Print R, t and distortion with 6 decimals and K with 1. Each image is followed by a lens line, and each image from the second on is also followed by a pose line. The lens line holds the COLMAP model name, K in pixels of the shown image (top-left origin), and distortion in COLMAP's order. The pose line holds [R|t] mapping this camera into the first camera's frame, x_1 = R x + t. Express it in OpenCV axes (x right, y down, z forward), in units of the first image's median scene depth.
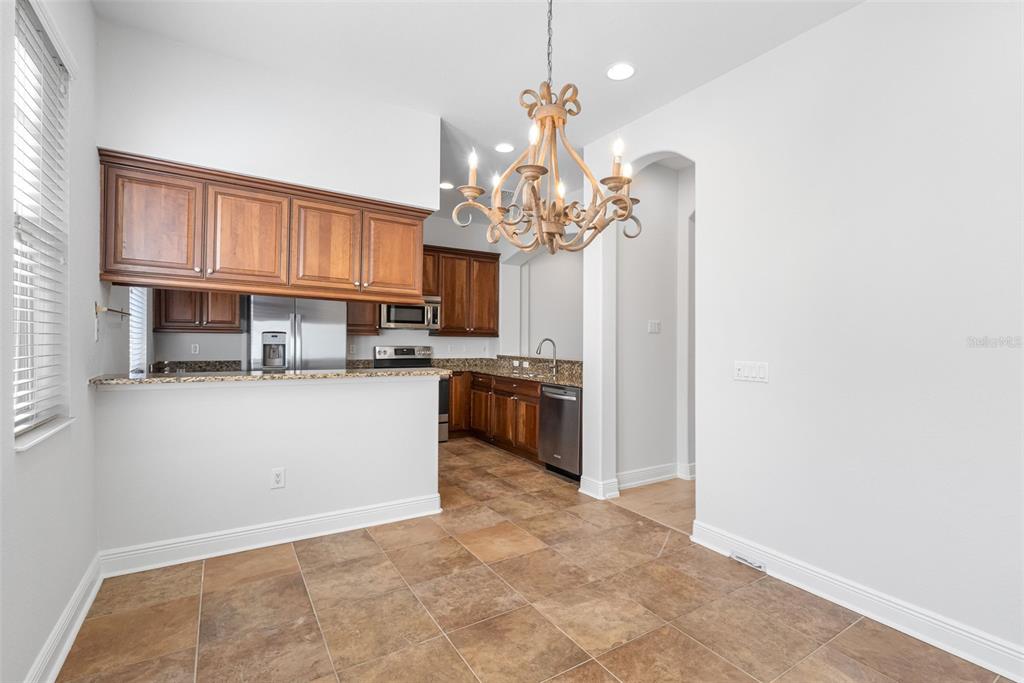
lens RADIAL K [[459.1, 0, 513.9], [0, 459.1, 356.2], [0, 0, 1]] dist [-0.007819, 0.000013]
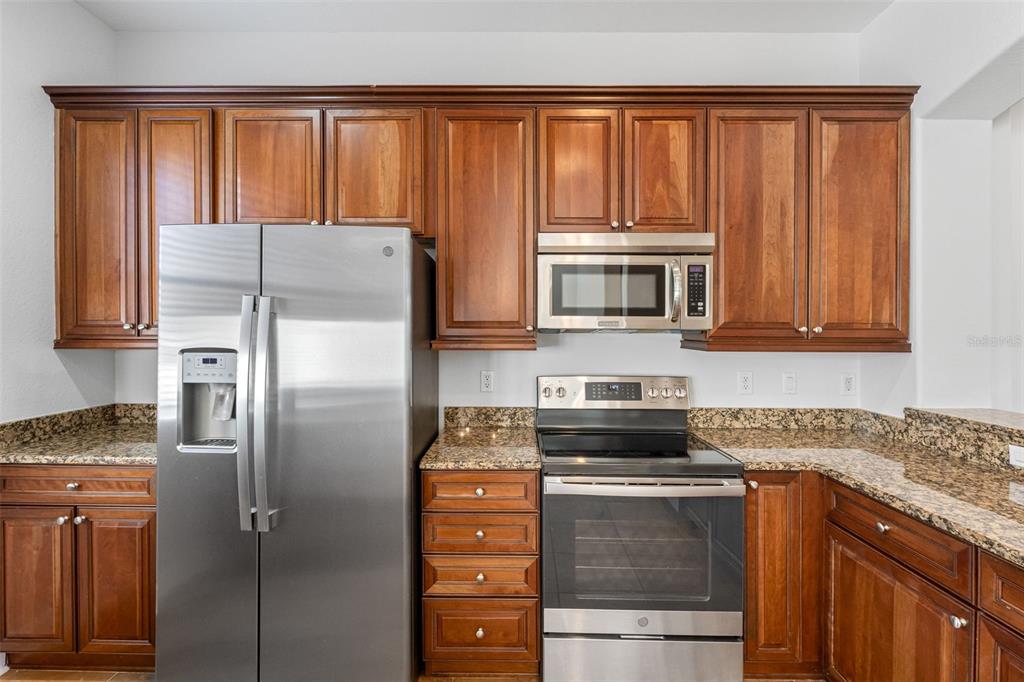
lens RADIAL K [[459.1, 0, 510.6], [0, 459.1, 330.8], [0, 0, 1]] dist [-0.007819, 0.000013]
pose [[0.842025, -0.011143, -0.539324, -0.112473], [-0.013294, 0.999054, -0.041398, -0.045991], [0.539275, 0.042028, 0.841080, 0.685797]]
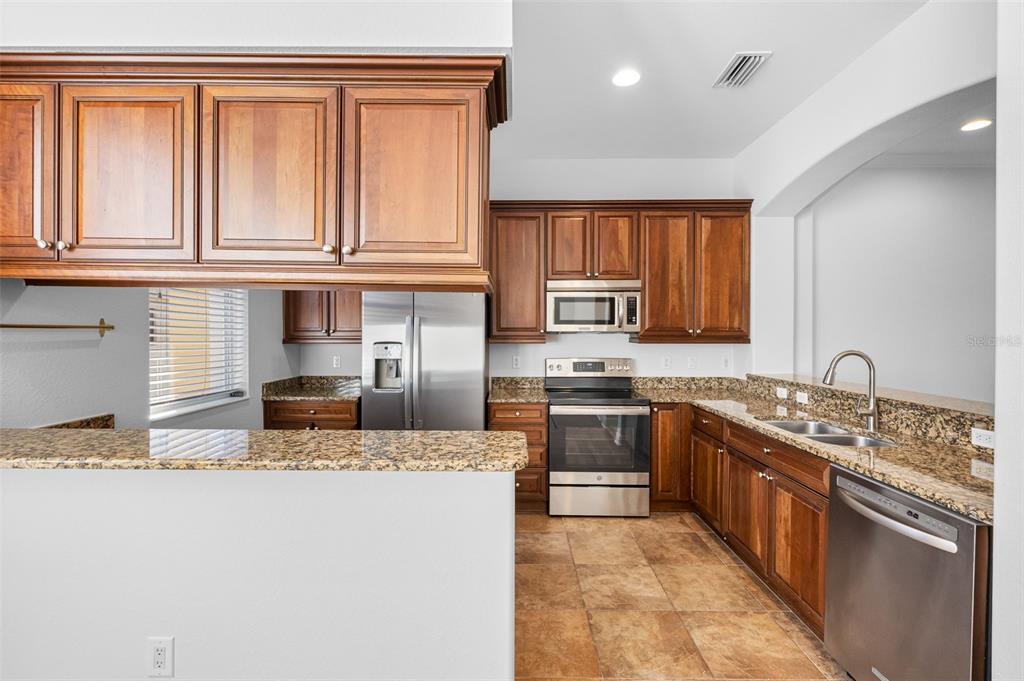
lens RADIAL K [[459.1, 0, 510.1], [0, 459.1, 345.6], [0, 0, 1]] dist [-0.007819, 0.000013]
pose [[0.838959, 0.001015, -0.544193, 0.032640], [-0.010112, 0.999855, -0.013724, -0.032538], [0.544100, 0.017017, 0.838848, 0.407048]]
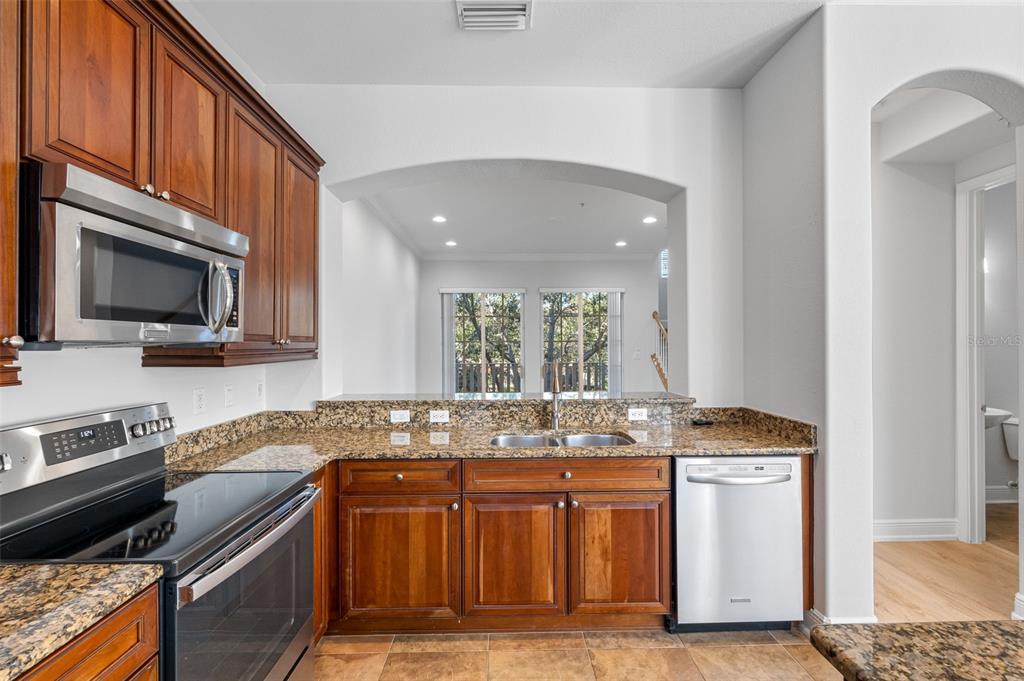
lens RADIAL K [[459.1, 0, 511.5], [0, 459.1, 343.0], [0, 0, 1]] dist [-0.007819, 0.000013]
pose [[0.507619, -0.016920, 0.861415, -0.358001], [0.045113, 0.998958, -0.006963, -0.052683], [-0.860400, 0.042396, 0.507853, 0.743564]]
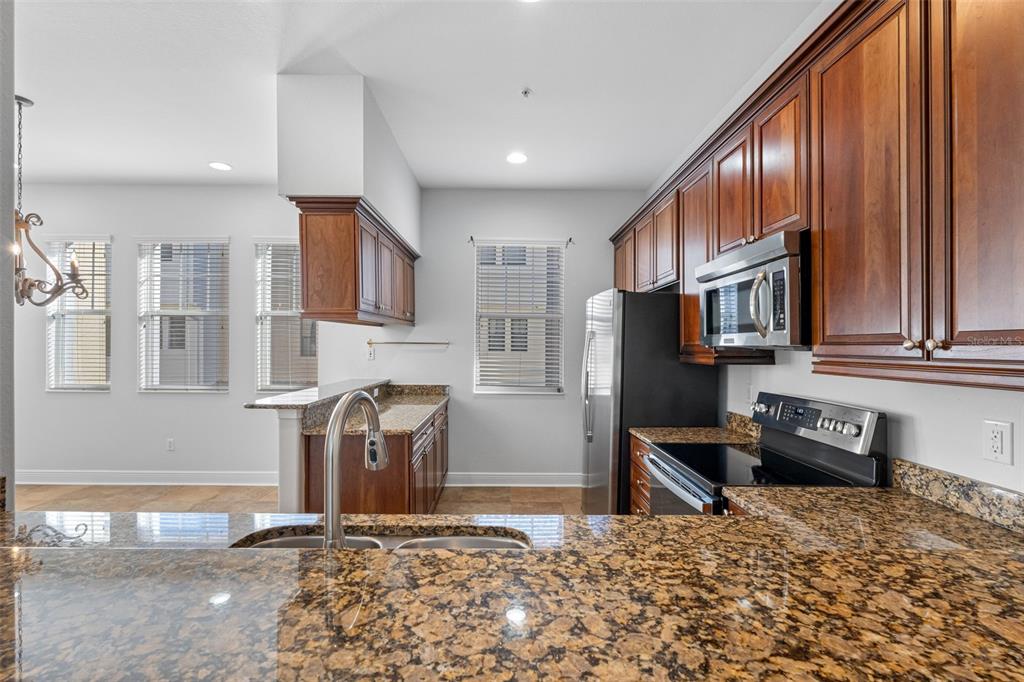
lens RADIAL K [[459.1, 0, 494.0], [0, 459.1, 351.6], [0, 0, 1]] dist [-0.007819, 0.000013]
pose [[-0.535700, -0.009601, -0.844354, 0.183139], [-0.048316, 0.998646, 0.019298, -0.056589], [0.843025, 0.051133, -0.535438, 1.072491]]
